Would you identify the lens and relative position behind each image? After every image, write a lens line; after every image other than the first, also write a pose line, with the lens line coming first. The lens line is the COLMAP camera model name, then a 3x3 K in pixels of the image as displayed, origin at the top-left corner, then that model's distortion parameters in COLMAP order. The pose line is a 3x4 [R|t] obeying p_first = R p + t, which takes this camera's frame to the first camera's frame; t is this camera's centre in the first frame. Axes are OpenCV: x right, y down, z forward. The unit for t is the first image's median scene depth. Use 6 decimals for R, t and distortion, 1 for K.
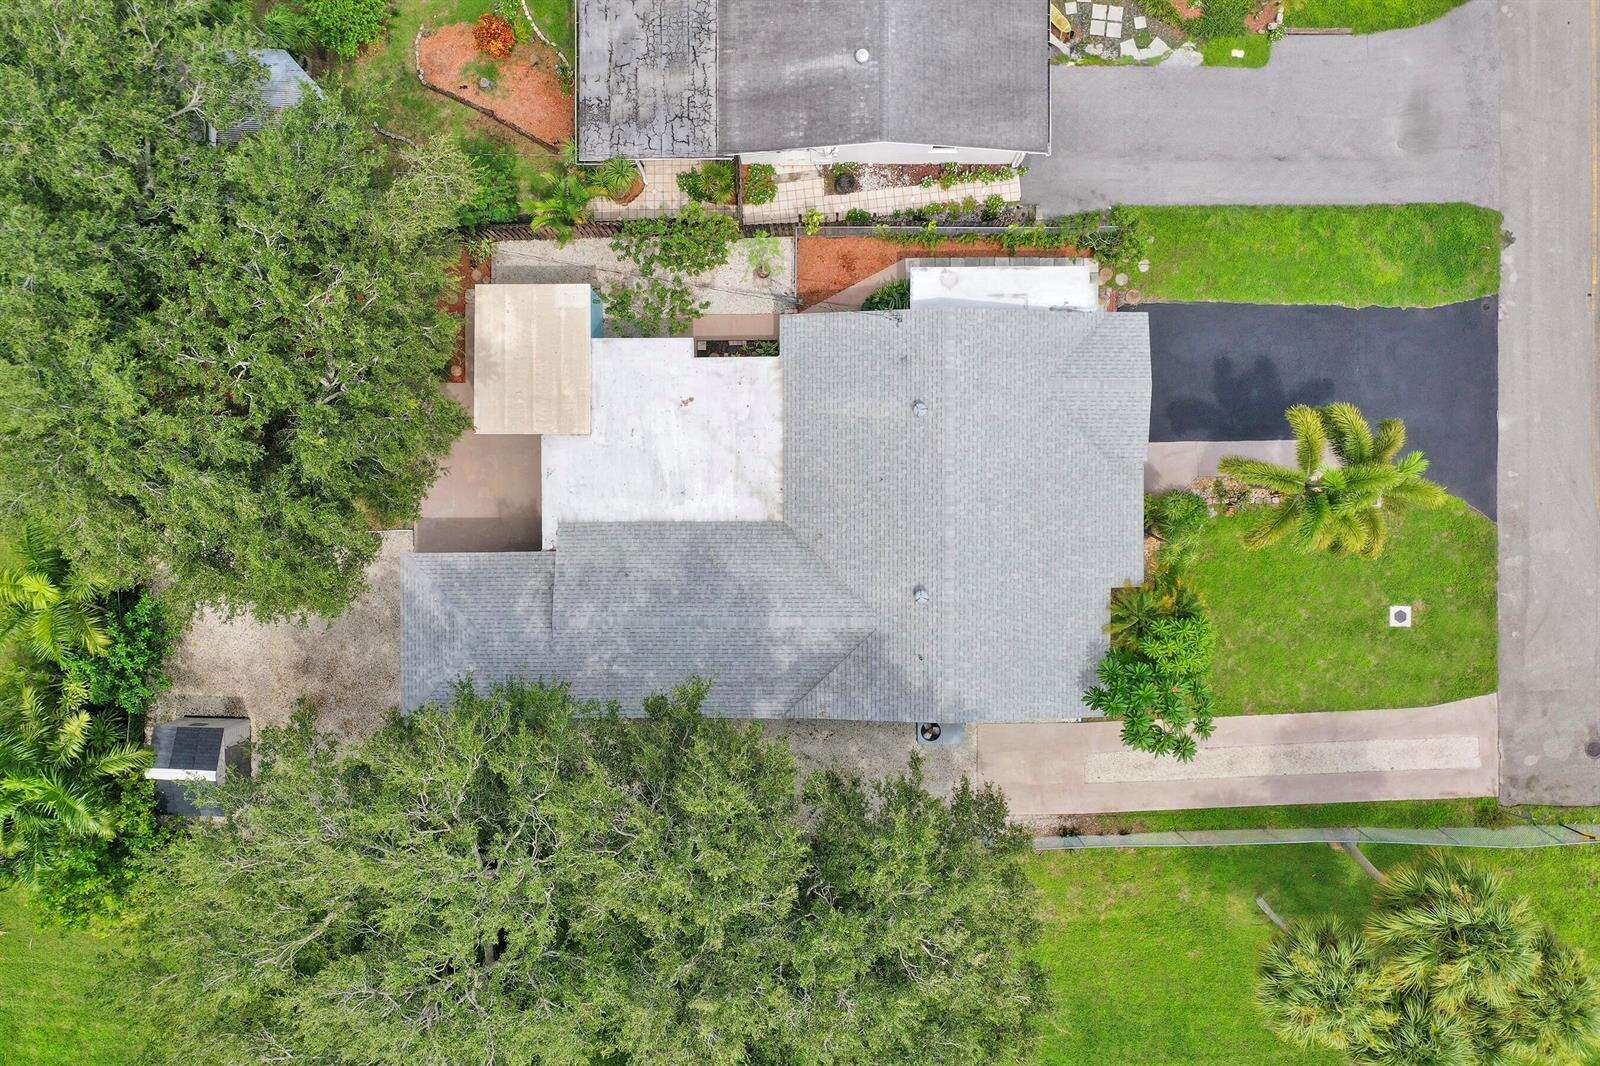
lens RADIAL K [[1242.4, 0, 800.0], [0, 1242.4, 533.0], [0, 0, 1]] dist [0.006232, -0.001351]
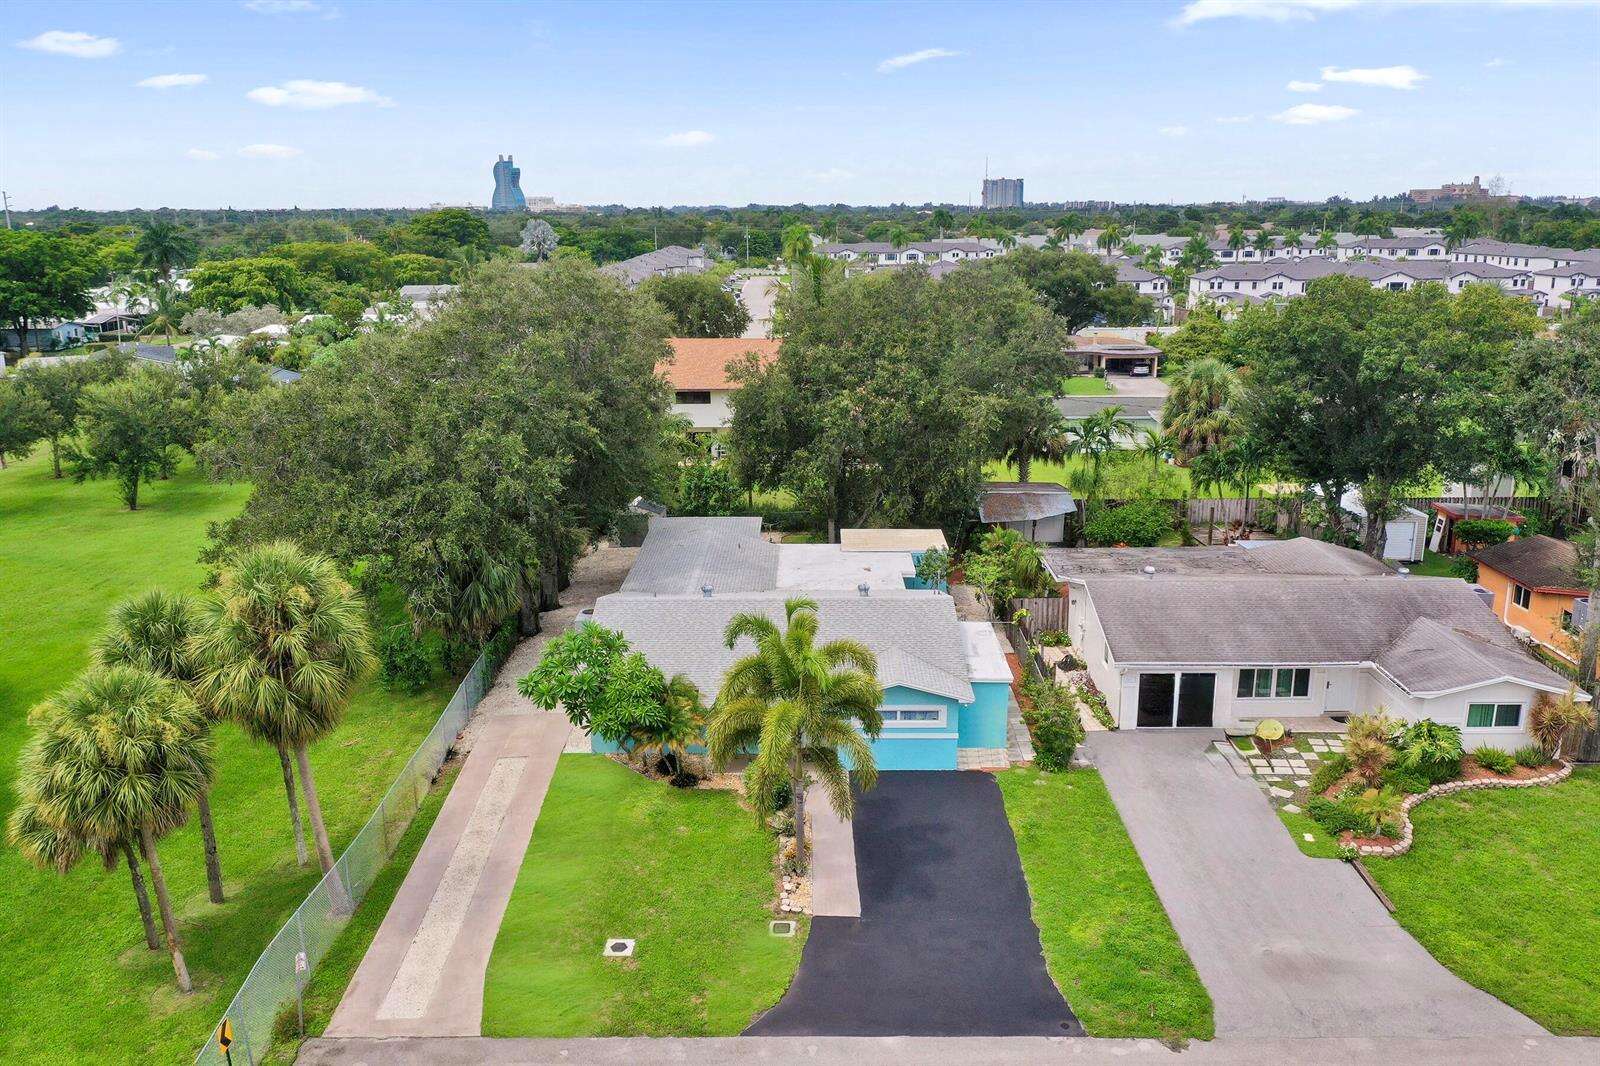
lens RADIAL K [[1242.4, 0, 800.0], [0, 1242.4, 533.0], [0, 0, 1]] dist [0.006232, -0.001351]
pose [[-0.014346, 0.280636, -0.959707, 1.115369], [-0.999893, -0.001274, 0.014574, -0.049871], [0.002867, 0.959813, 0.280624, 0.561822]]
